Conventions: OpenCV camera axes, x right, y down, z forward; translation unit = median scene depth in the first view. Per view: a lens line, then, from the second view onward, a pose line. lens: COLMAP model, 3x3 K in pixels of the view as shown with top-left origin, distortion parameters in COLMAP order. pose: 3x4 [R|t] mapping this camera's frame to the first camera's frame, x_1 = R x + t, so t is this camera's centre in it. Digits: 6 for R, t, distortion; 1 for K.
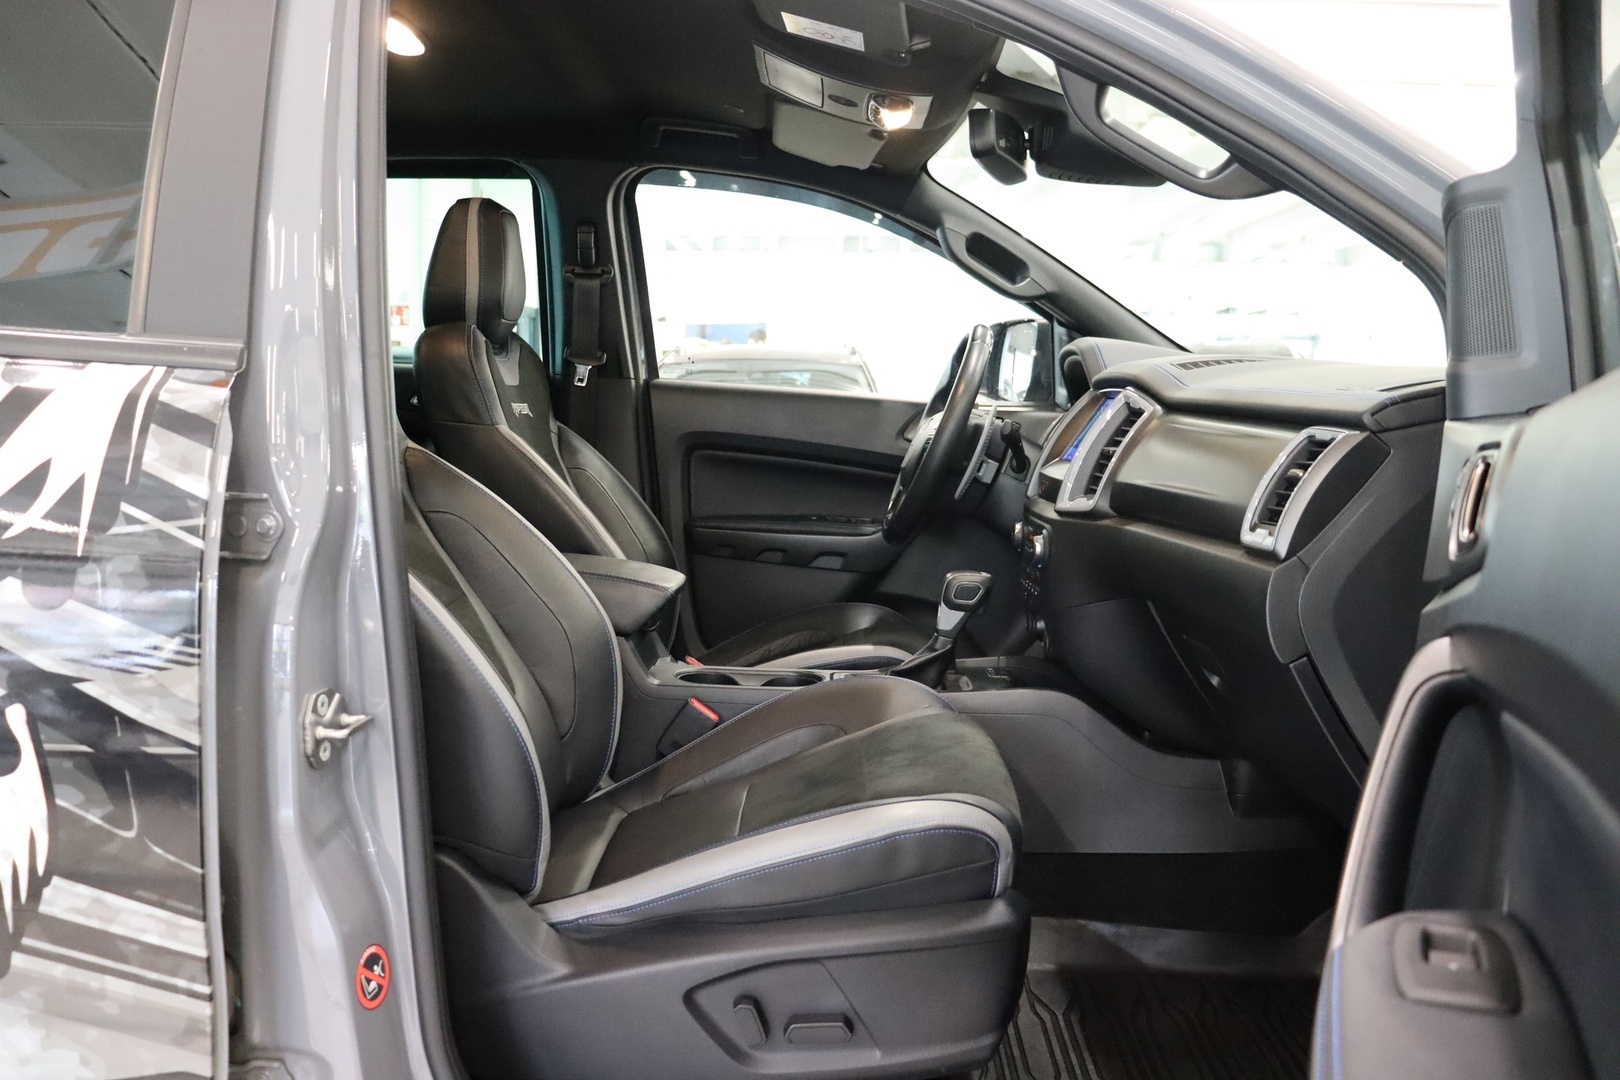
lens RADIAL K [[1342.7, 0, 814.8], [0, 1342.7, 545.3], [0, 0, 1]] dist [-0.165215, 0.136584]
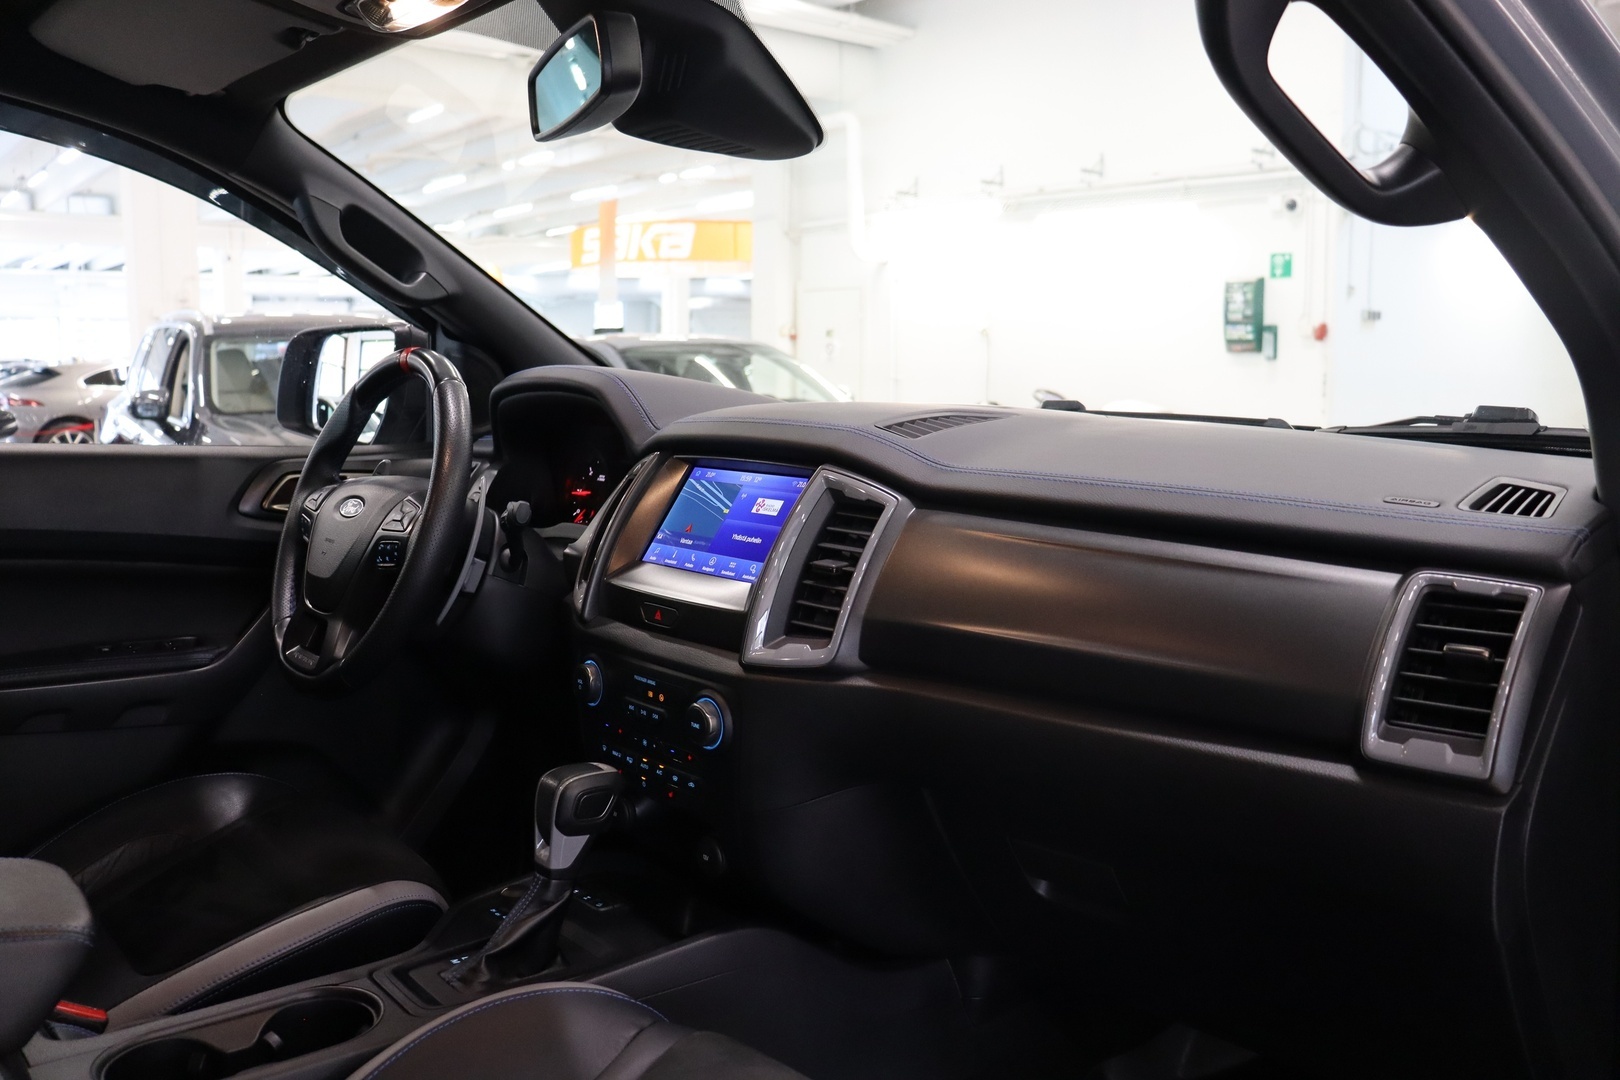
lens RADIAL K [[1342.7, 0, 814.8], [0, 1342.7, 545.3], [0, 0, 1]] dist [-0.165215, 0.136584]
pose [[0.764468, -0.105103, 0.636036, -0.184817], [0.086395, 0.994423, 0.060485, -0.111654], [-0.638846, 0.008711, 0.769285, 0.453413]]
